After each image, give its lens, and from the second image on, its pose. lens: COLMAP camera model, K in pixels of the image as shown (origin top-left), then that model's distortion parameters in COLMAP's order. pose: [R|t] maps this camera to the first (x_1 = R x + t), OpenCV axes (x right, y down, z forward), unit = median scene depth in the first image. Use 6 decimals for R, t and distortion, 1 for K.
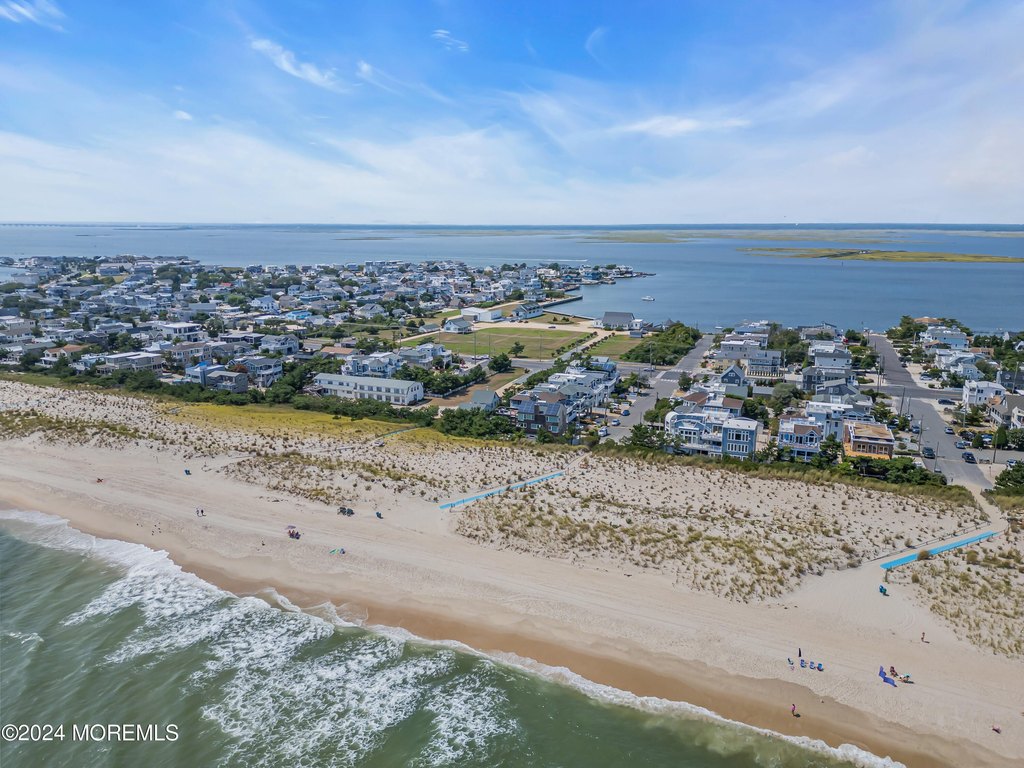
lens RADIAL K [[712.8, 0, 516.9], [0, 712.8, 410.6], [0, 0, 1]] dist [0.068849, -0.062186]
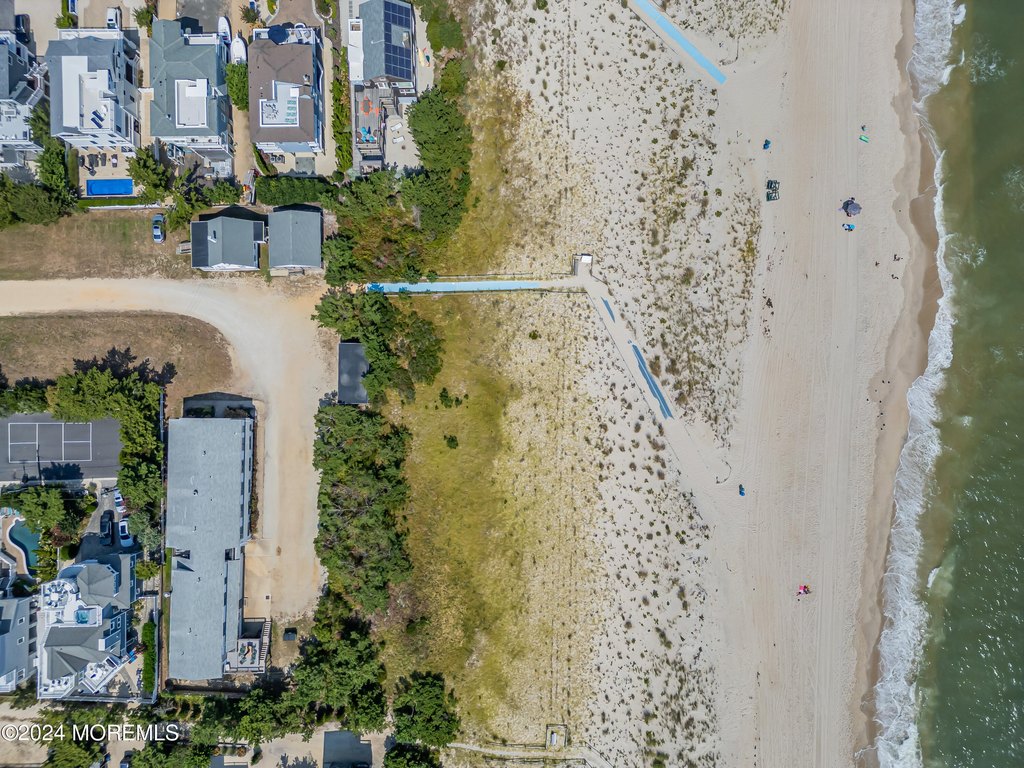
lens RADIAL K [[719.5, 0, 509.0], [0, 719.5, 378.2], [0, 0, 1]] dist [0.066455, -0.062731]
pose [[-0.387924, -0.921589, 0.013779, -0.133838], [0.228058, -0.081490, 0.970231, -0.294628], [-0.893031, 0.379518, 0.241788, 0.470444]]
